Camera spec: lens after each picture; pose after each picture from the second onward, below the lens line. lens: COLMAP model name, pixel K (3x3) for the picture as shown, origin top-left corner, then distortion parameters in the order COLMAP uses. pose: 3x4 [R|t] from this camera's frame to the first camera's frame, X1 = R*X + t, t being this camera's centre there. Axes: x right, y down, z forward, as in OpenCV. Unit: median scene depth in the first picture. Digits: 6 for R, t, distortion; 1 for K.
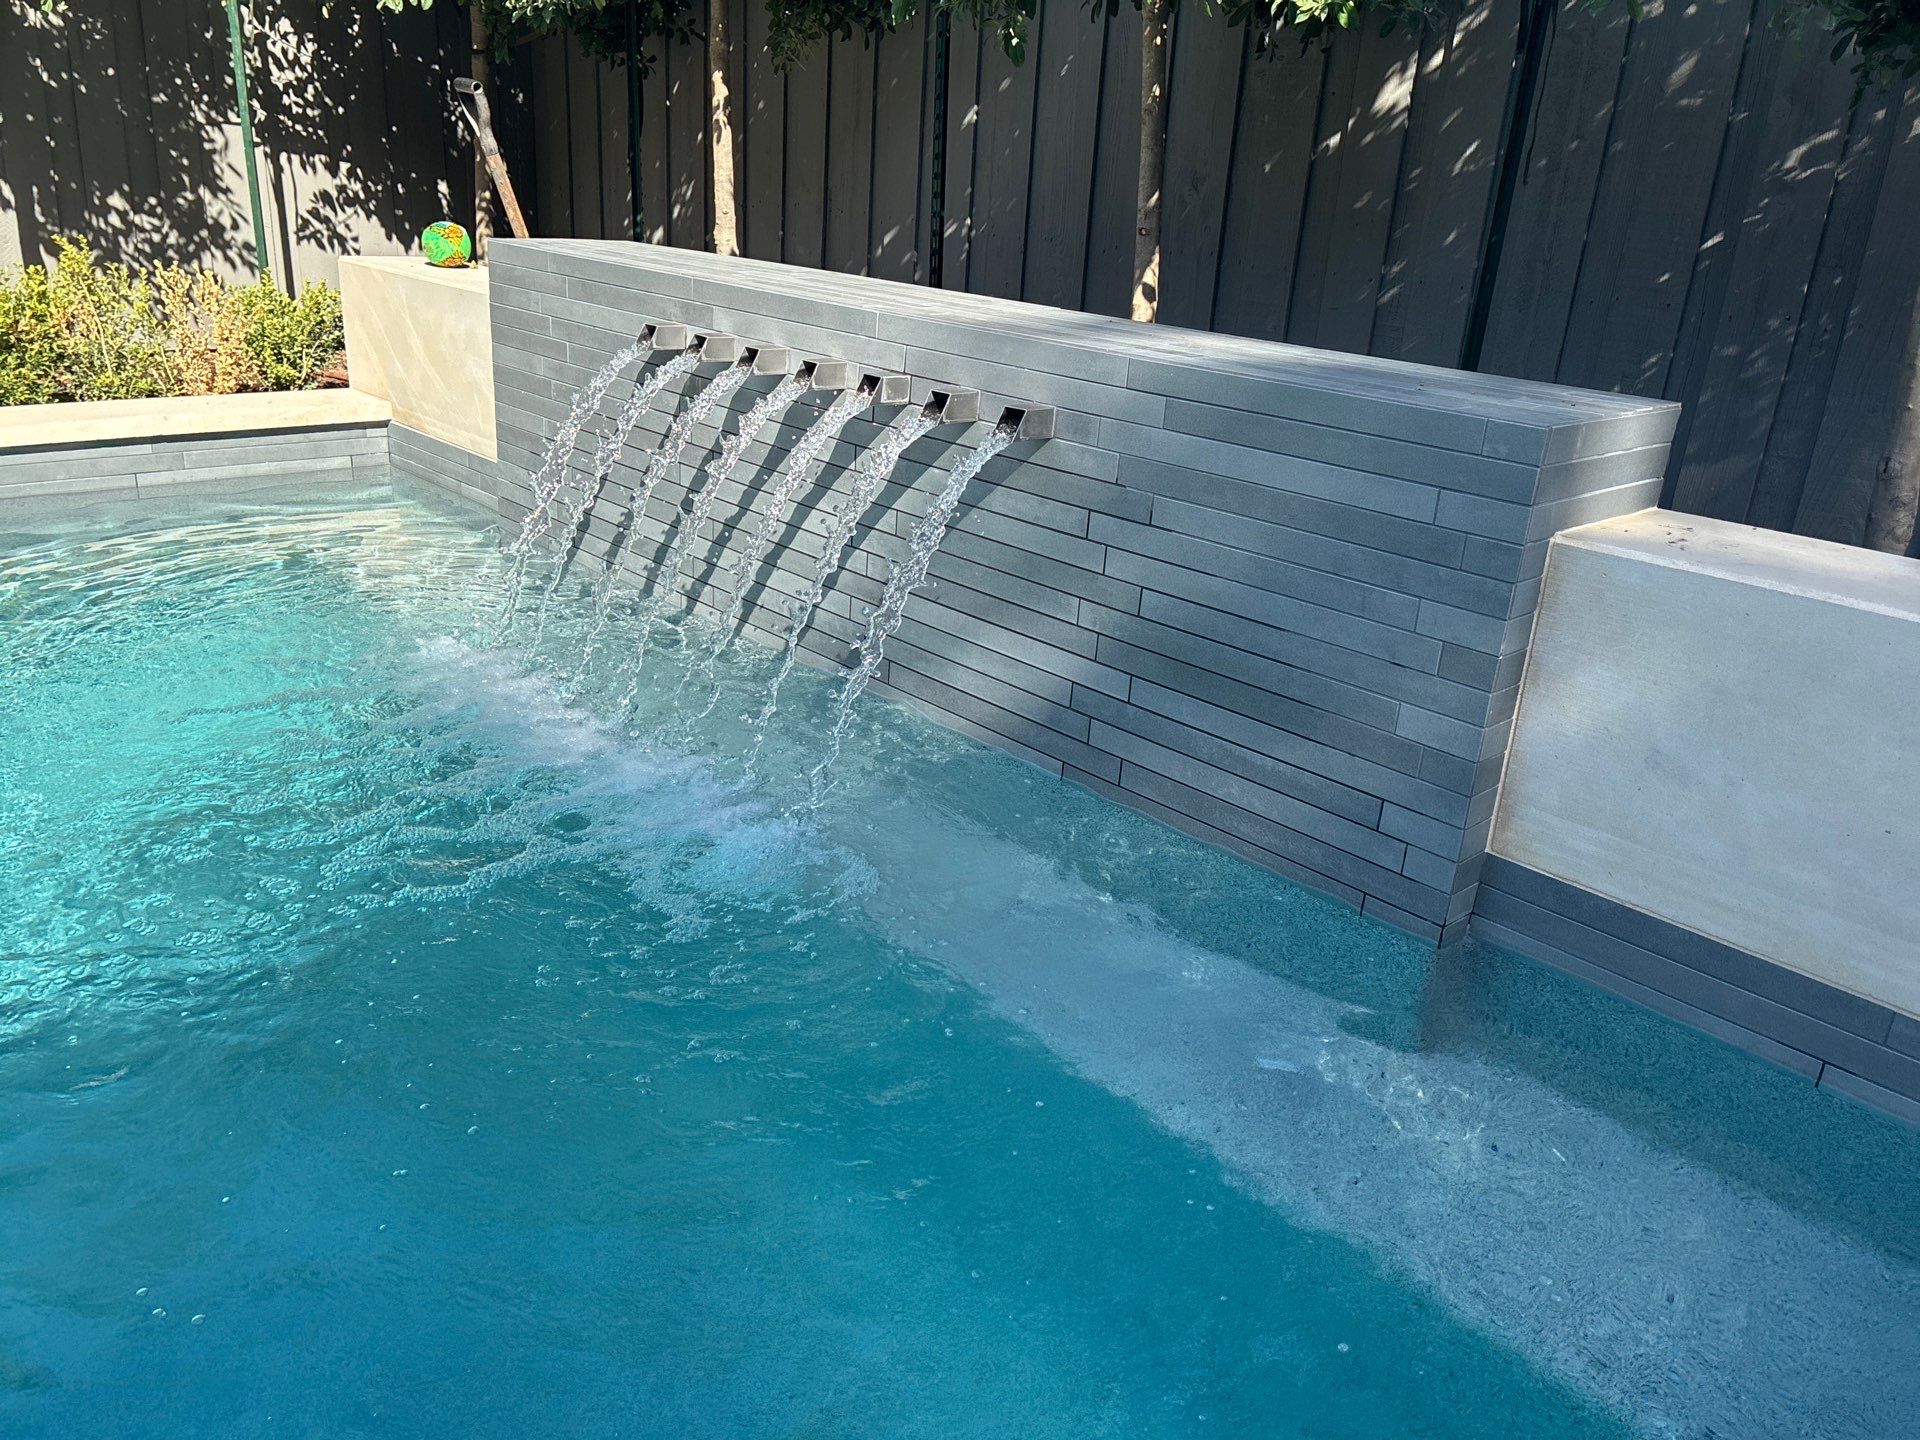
lens RADIAL K [[1454.8, 0, 962.2], [0, 1454.8, 719.0], [0, 0, 1]] dist [0.014901, 0.012791]
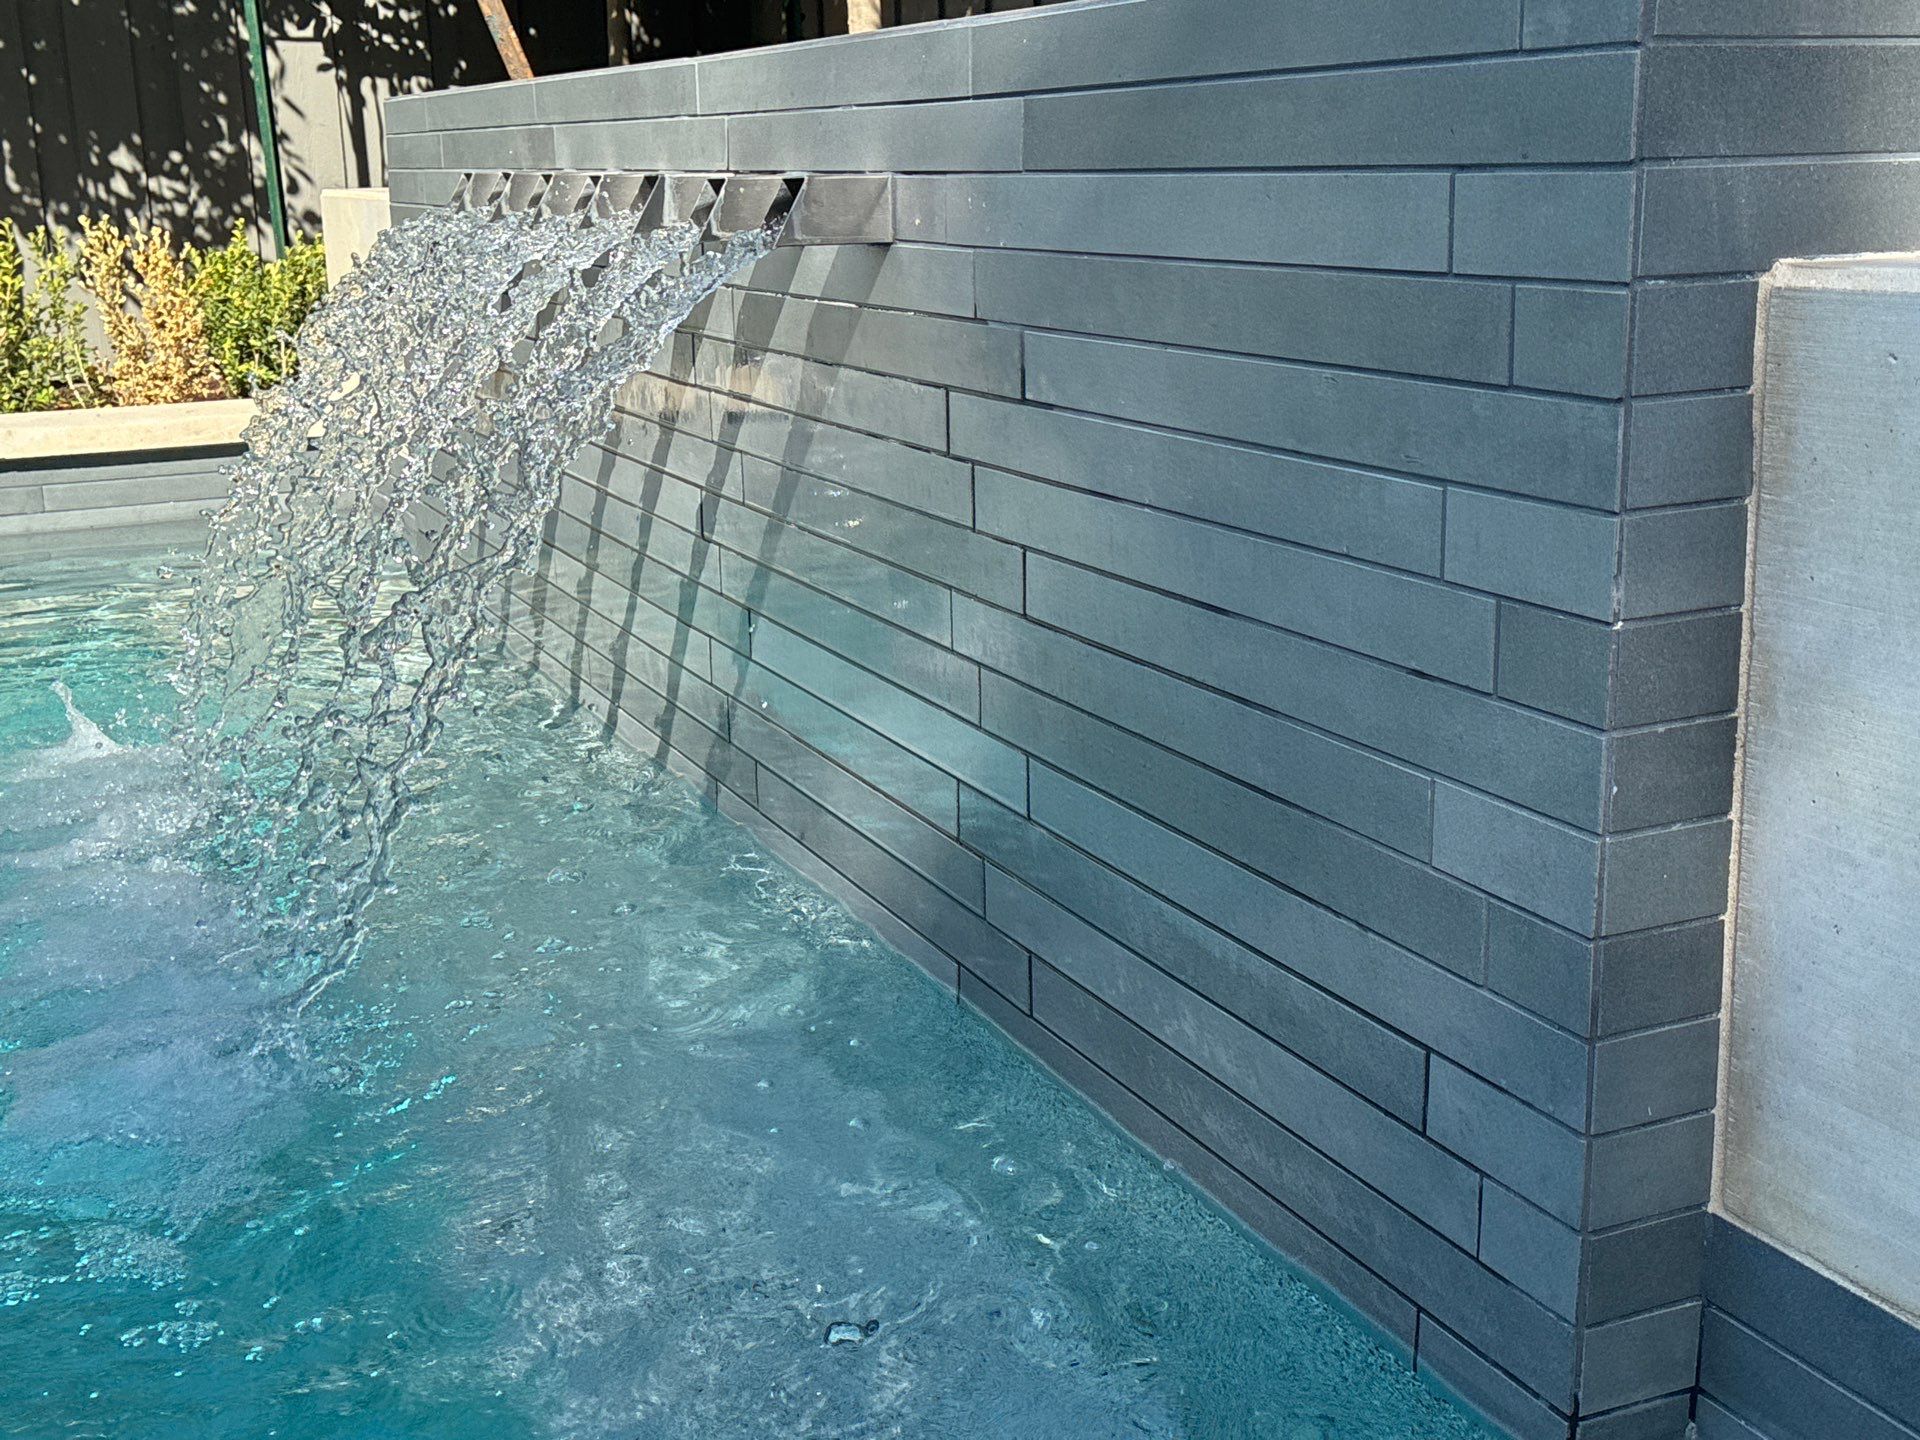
lens RADIAL K [[2258.4, 0, 957.4], [0, 2258.4, 726.5], [0, 0, 1]] dist [0.038480, 0.000000]
pose [[0.940372, 0.001133, -0.340145, 0.153865], [-0.043905, 0.992034, -0.118076, 0.019619], [0.337302, 0.125969, 0.932931, 0.170814]]
